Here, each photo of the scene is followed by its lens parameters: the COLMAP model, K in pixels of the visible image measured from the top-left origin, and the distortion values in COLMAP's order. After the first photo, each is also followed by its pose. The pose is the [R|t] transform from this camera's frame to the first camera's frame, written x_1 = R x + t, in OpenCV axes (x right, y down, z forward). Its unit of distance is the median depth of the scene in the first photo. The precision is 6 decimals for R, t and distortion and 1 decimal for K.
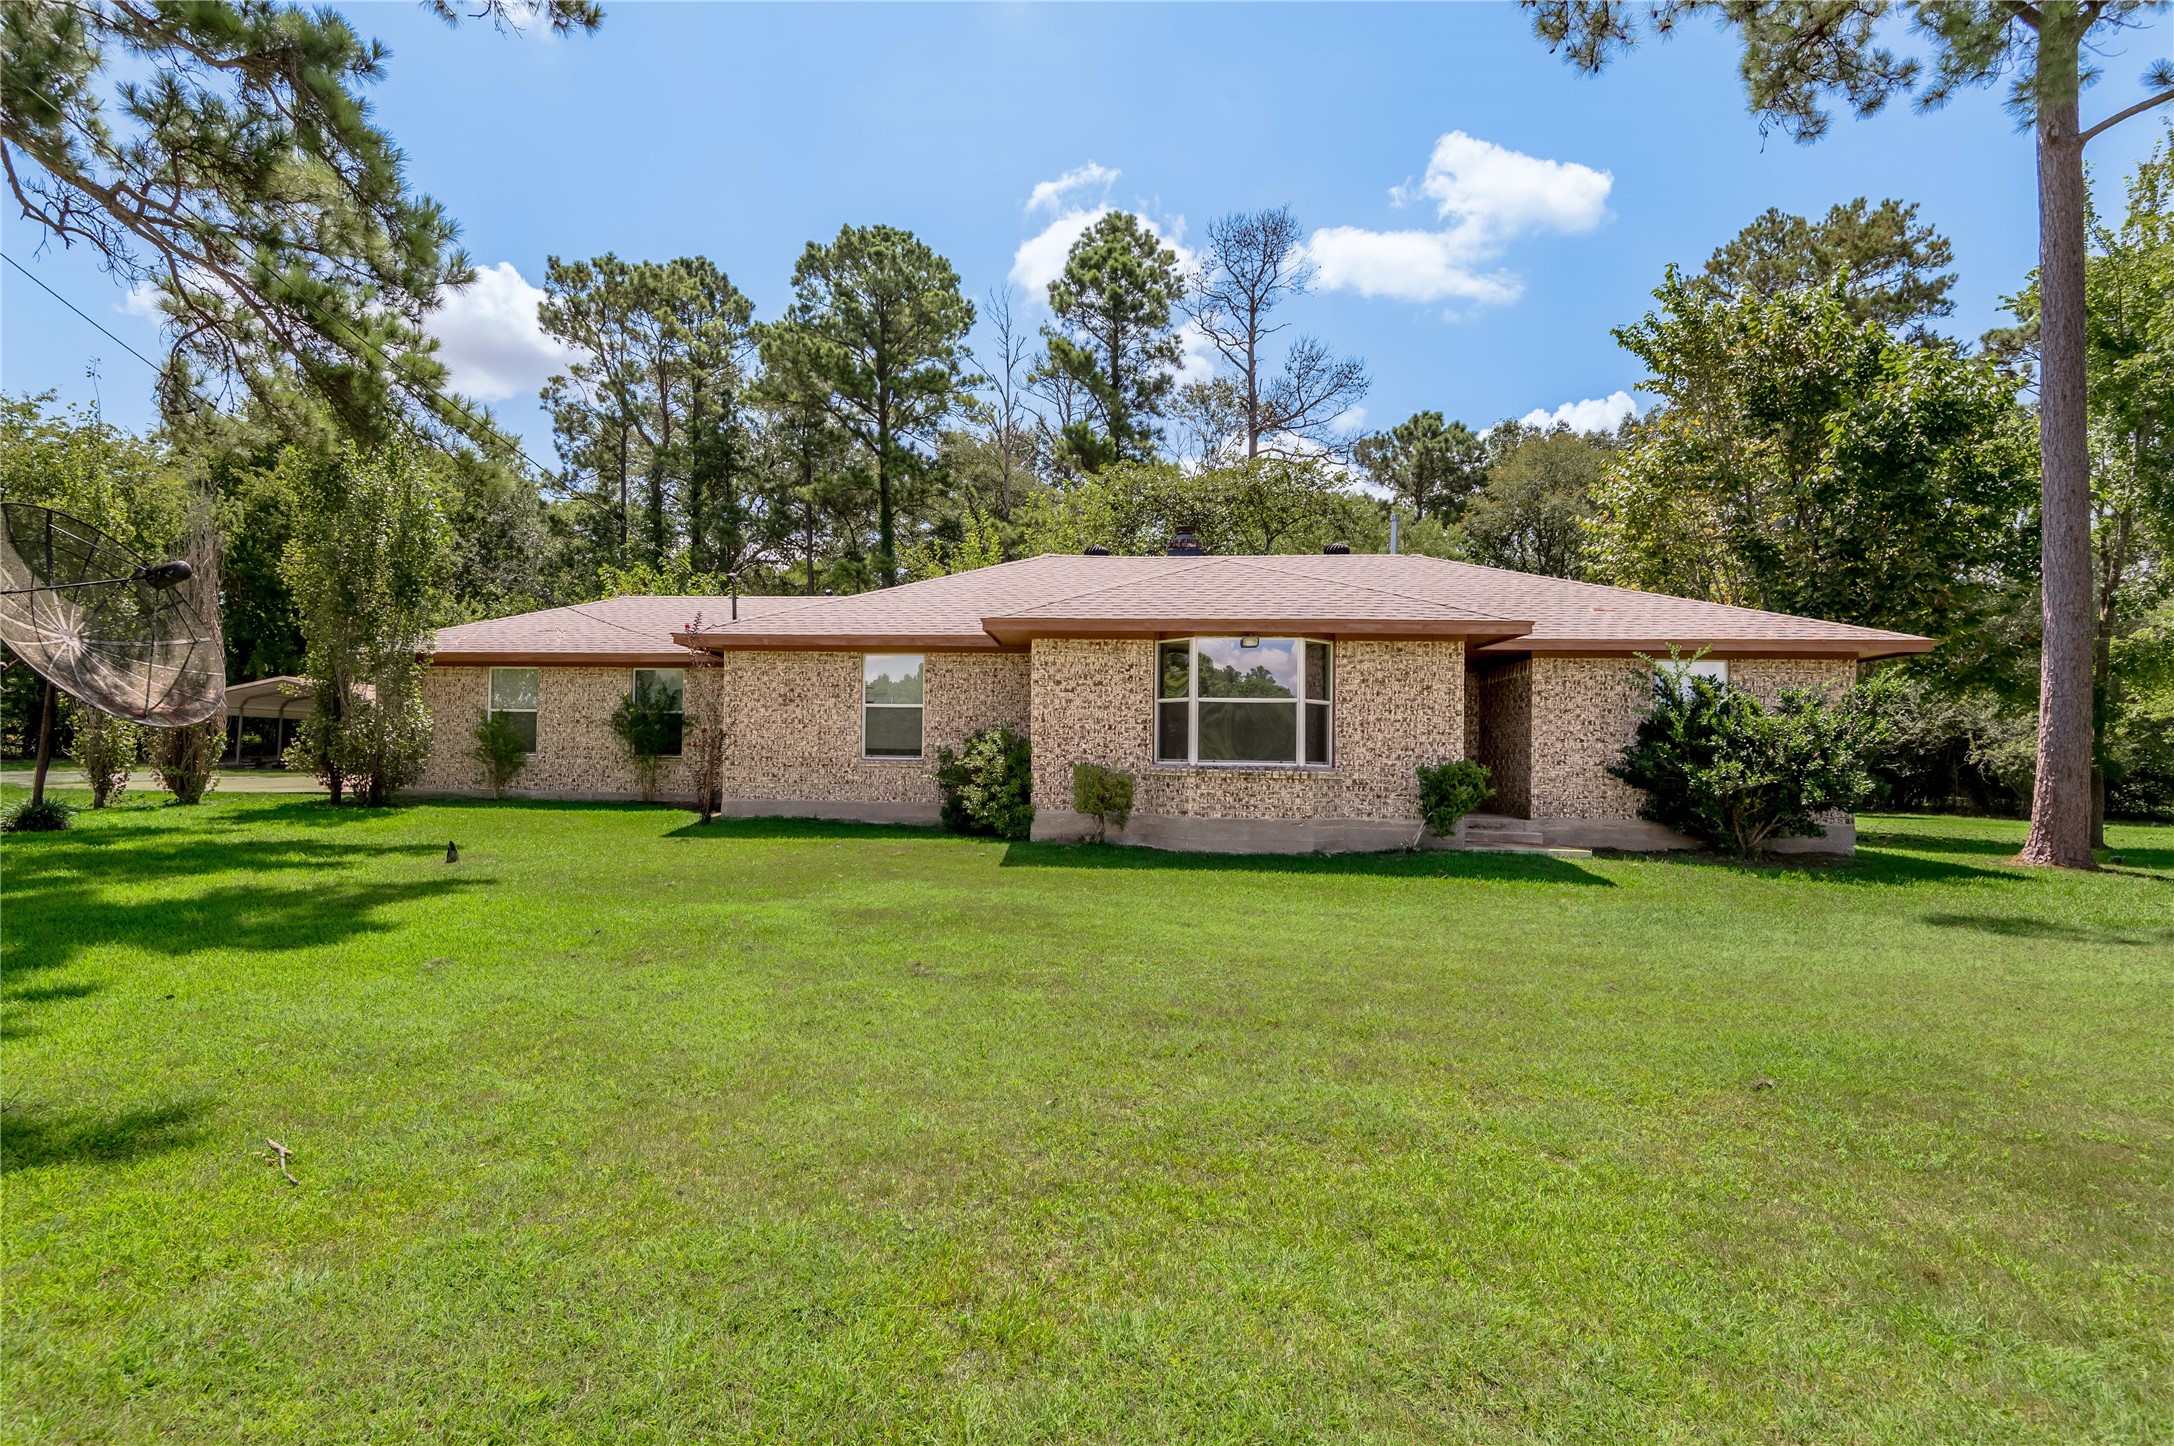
lens RADIAL K [[1054.4, 0, 1040.5], [0, 1054.4, 738.8], [0, 0, 1]] dist [0.020851, -0.001132]
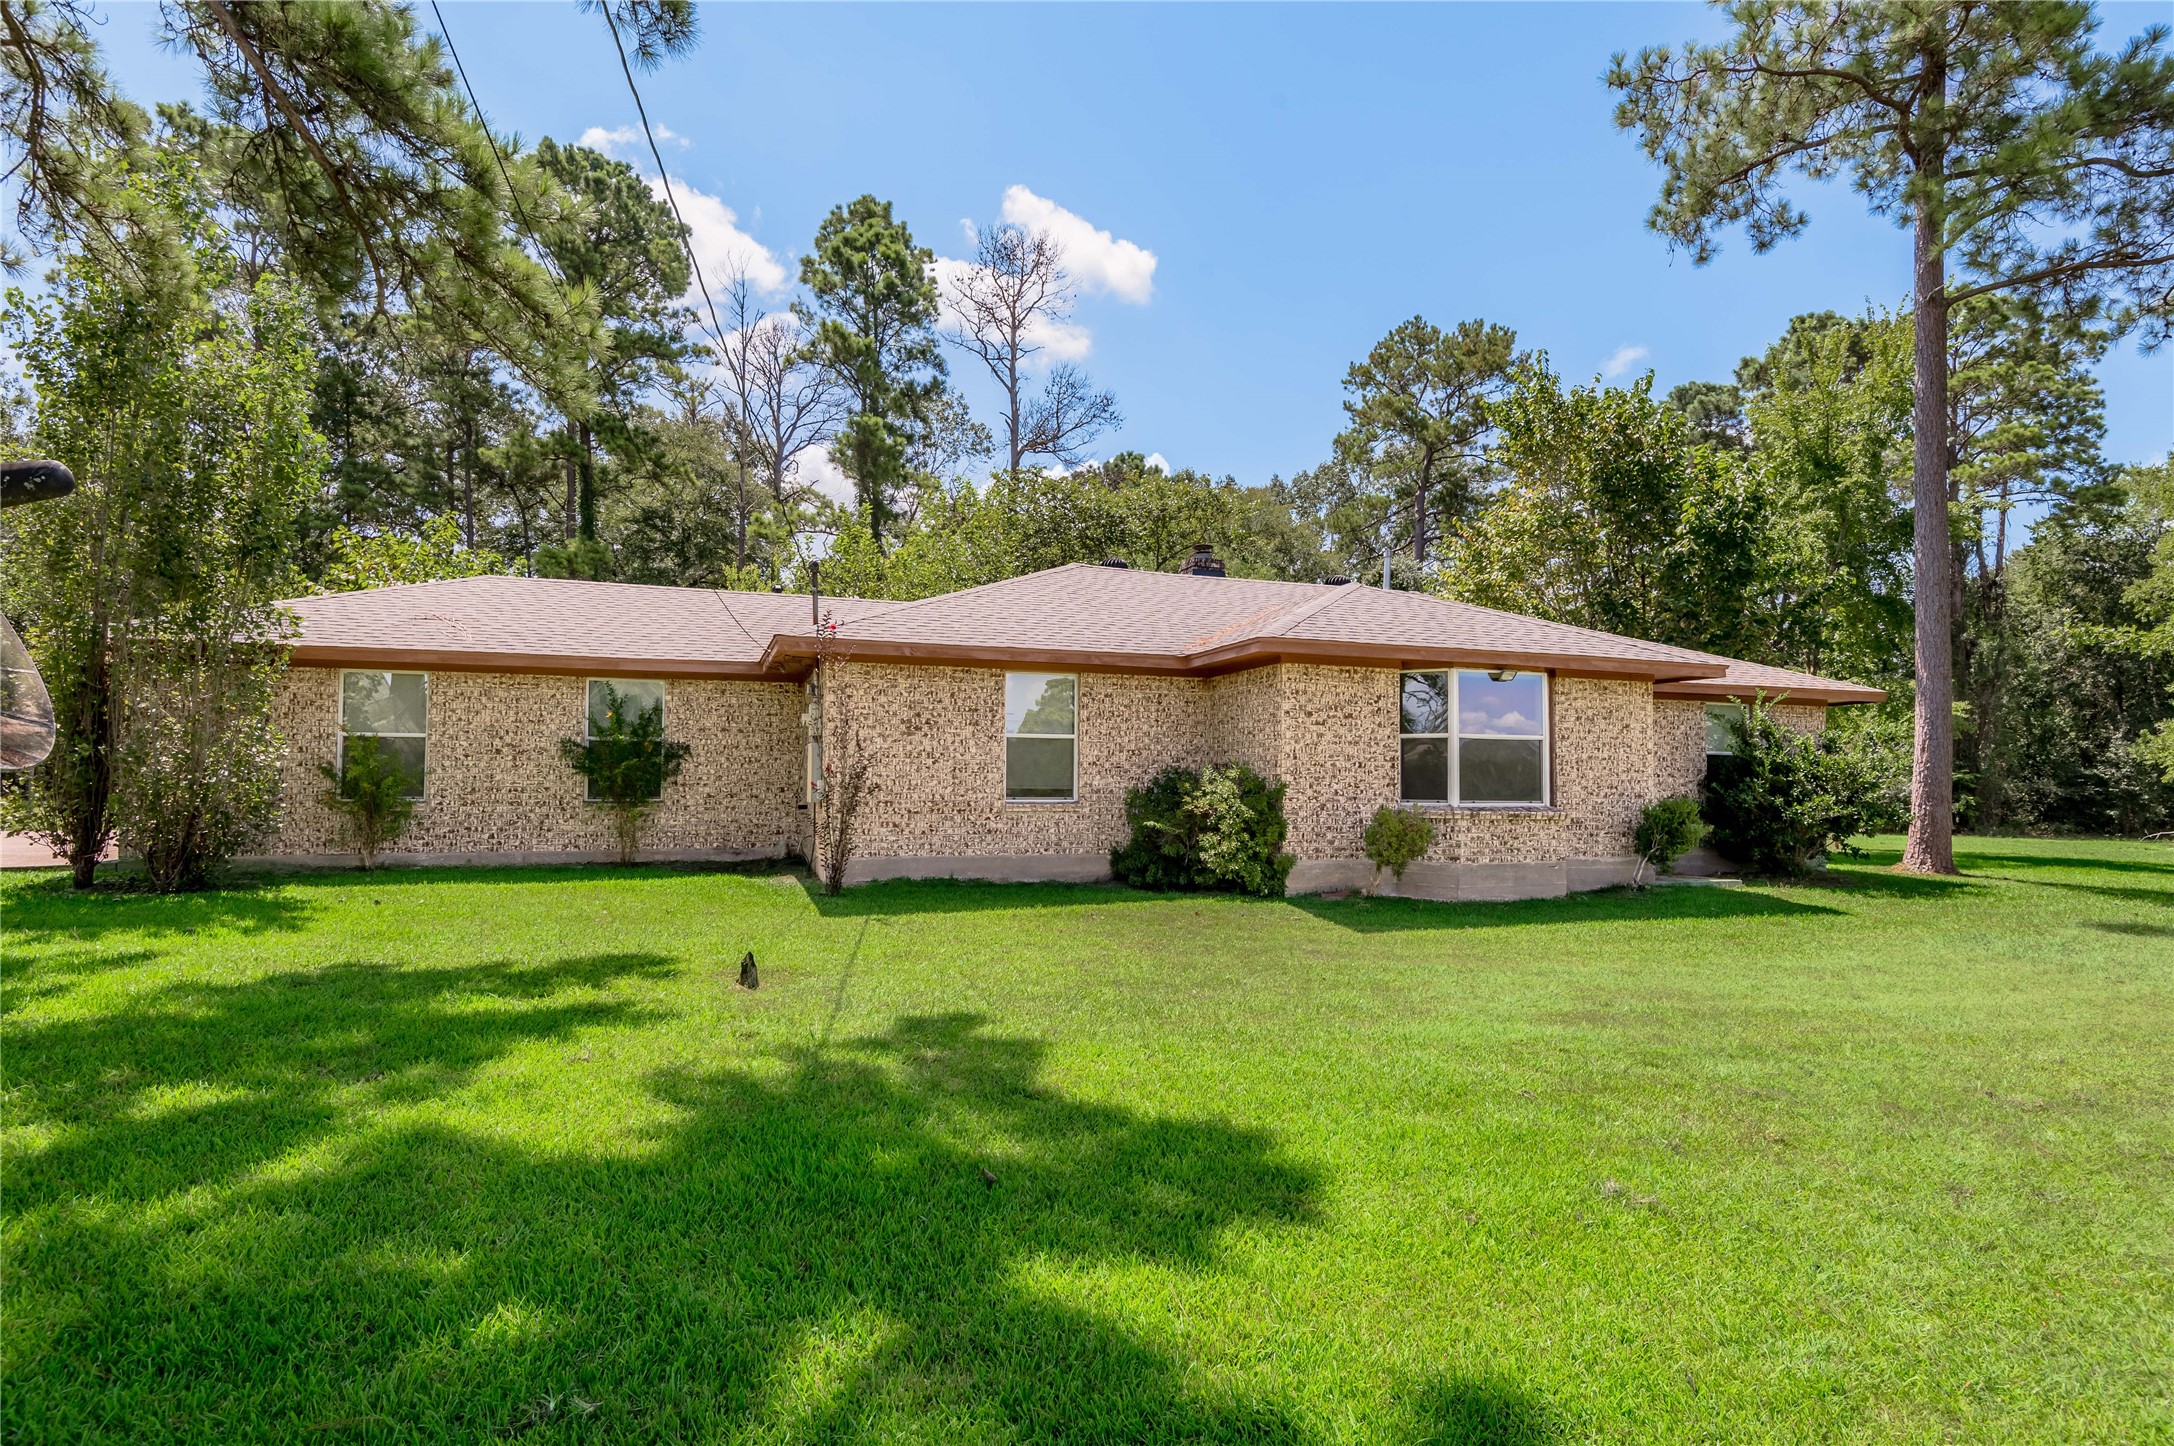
lens RADIAL K [[1064.8, 0, 1088.8], [0, 1064.8, 746.4], [0, 0, 1]] dist [0.023520, -0.000096]
pose [[0.911032, 0.005556, 0.412299, -0.446275], [-0.000593, 0.999926, -0.012164, -0.013564], [-0.412336, 0.010838, 0.910967, 0.234086]]
